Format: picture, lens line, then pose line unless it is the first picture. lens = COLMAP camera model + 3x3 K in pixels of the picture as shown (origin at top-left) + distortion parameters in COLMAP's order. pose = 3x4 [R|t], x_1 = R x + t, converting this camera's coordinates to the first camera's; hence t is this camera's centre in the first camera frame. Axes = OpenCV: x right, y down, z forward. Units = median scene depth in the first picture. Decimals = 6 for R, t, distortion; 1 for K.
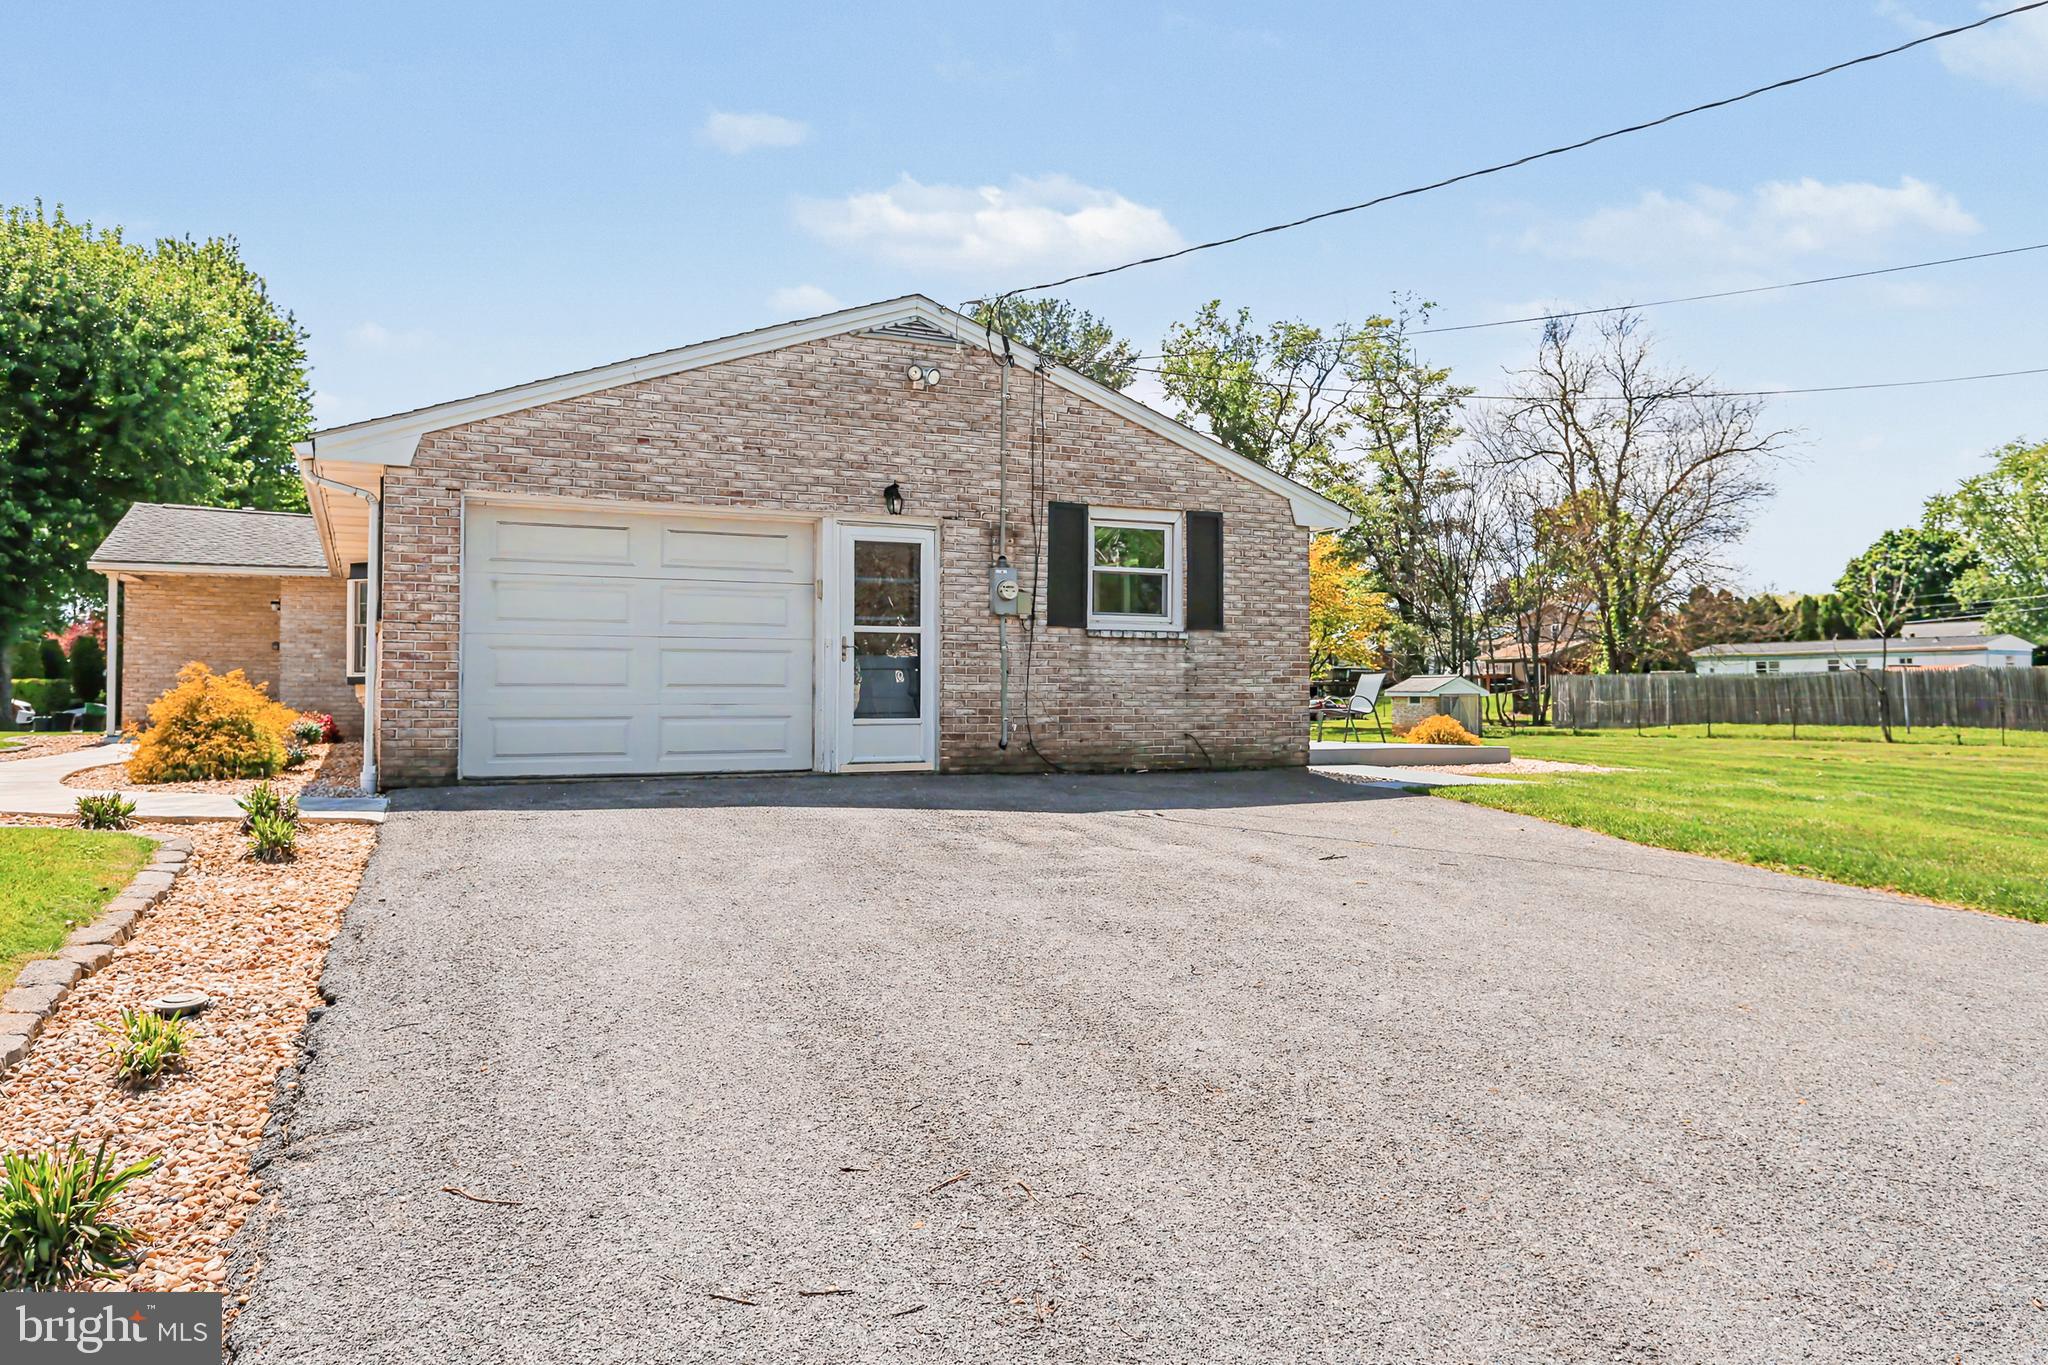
lens RADIAL K [[1556.9, 0, 1036.3], [0, 1556.9, 646.1], [0, 0, 1]] dist [-0.006571, -0.000637]
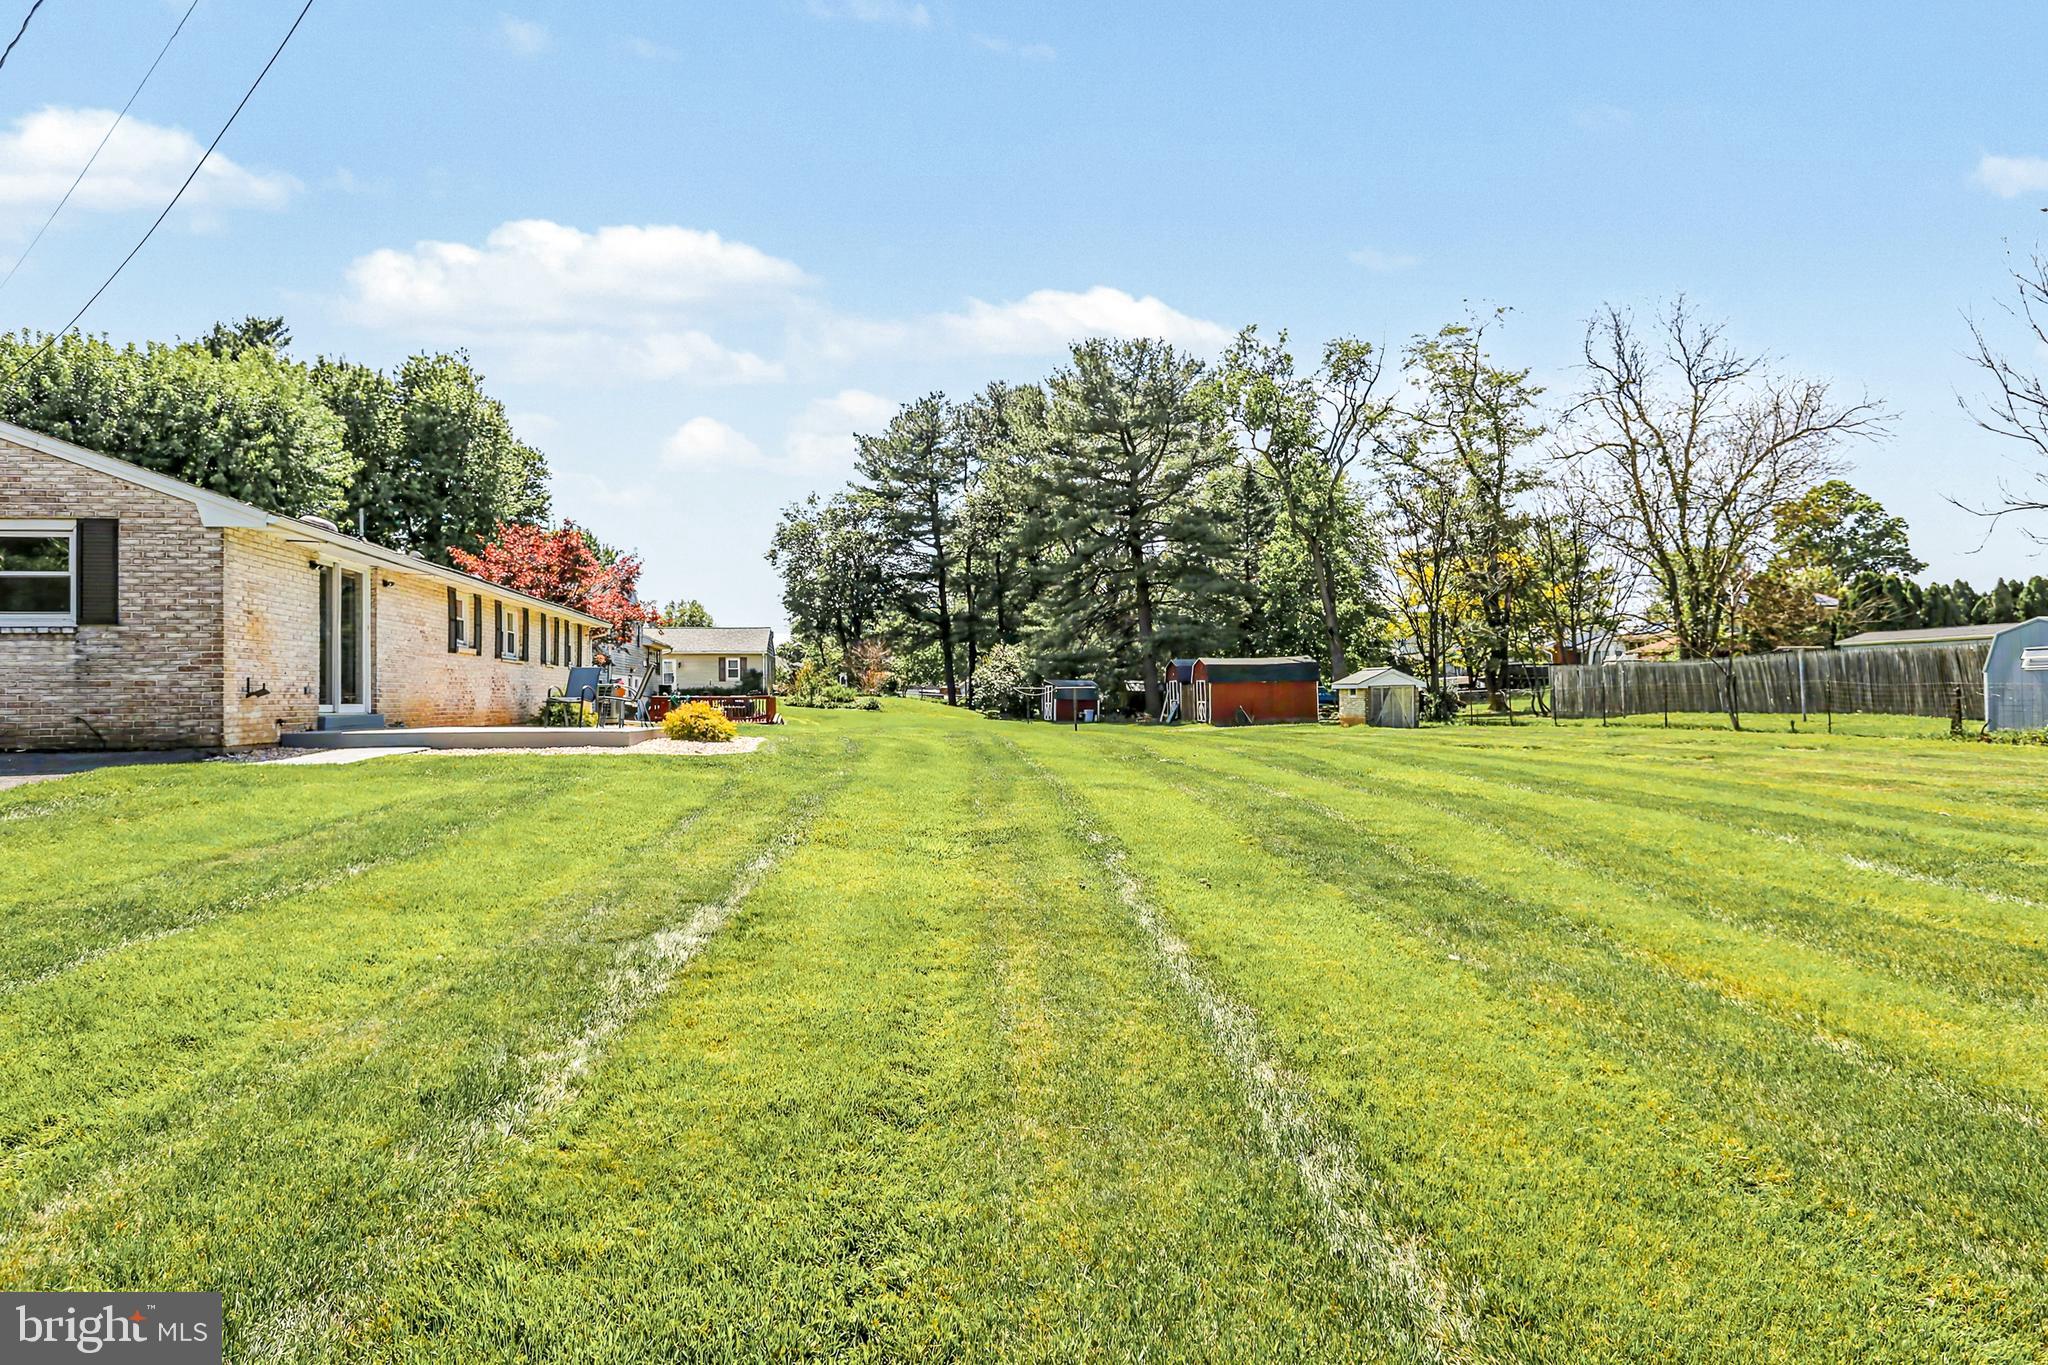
lens RADIAL K [[1313.2, 0, 1022.5], [0, 1313.2, 684.8], [0, 0, 1]] dist [-0.008291, -0.002120]
pose [[0.949191, -0.012464, -0.314455, 0.365591], [0.019790, 0.999602, 0.020117, 0.009548], [0.314079, -0.025318, 0.949059, 0.112756]]
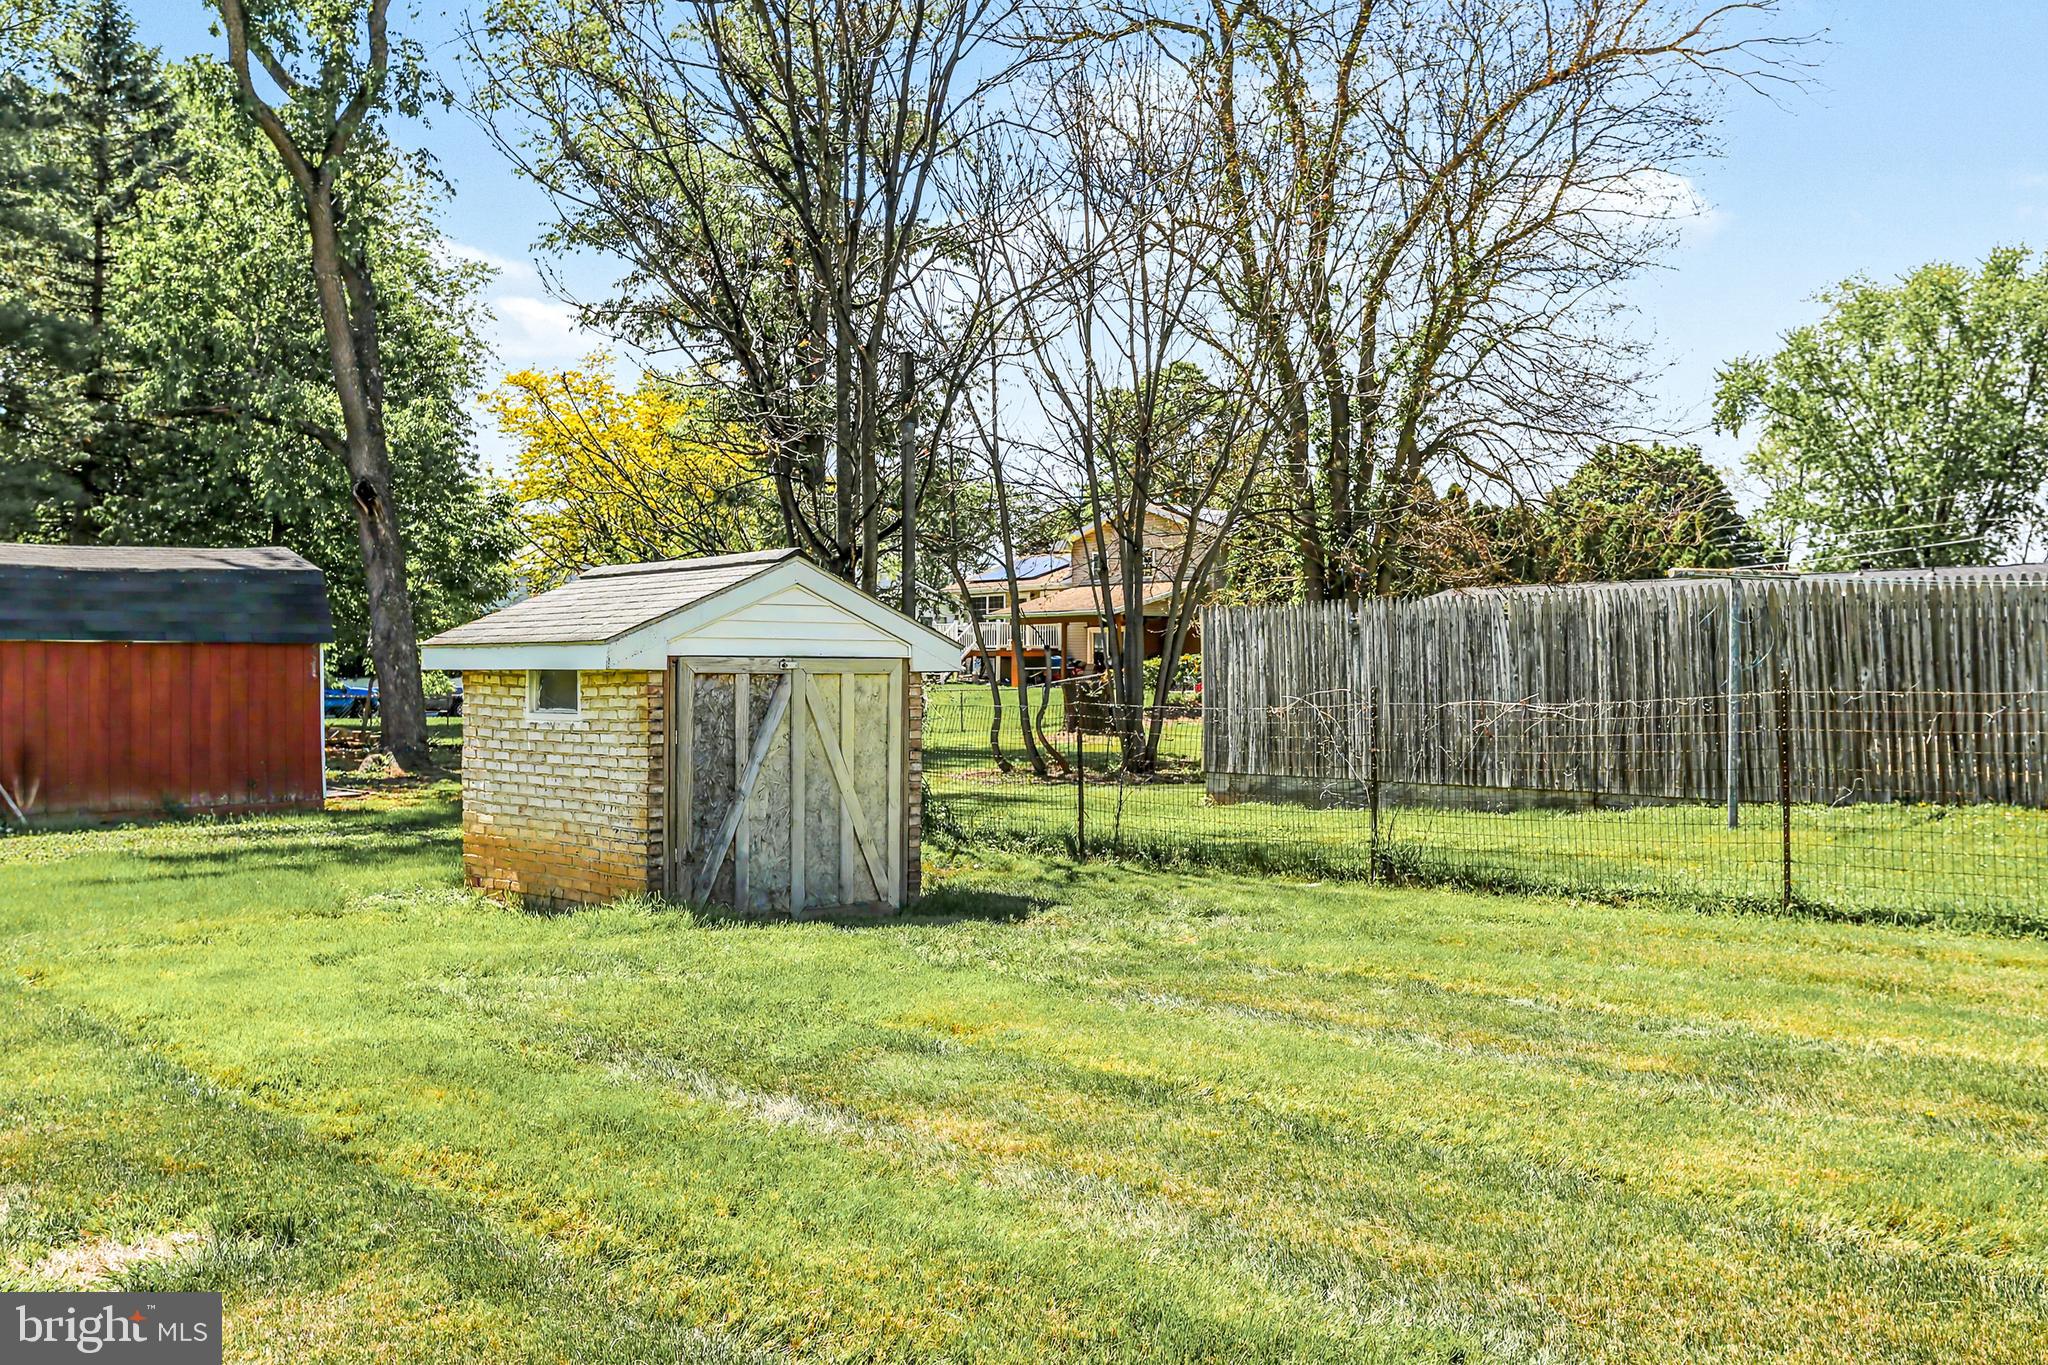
lens RADIAL K [[1824.8, 0, 1024.3], [0, 1824.8, 682.1], [0, 0, 1]] dist [-0.020315, -0.011244]
pose [[0.961110, 0.004043, 0.276135, 0.279914], [-0.010841, 0.999675, 0.023094, 0.033330], [-0.275952, -0.025190, 0.960841, 0.926411]]
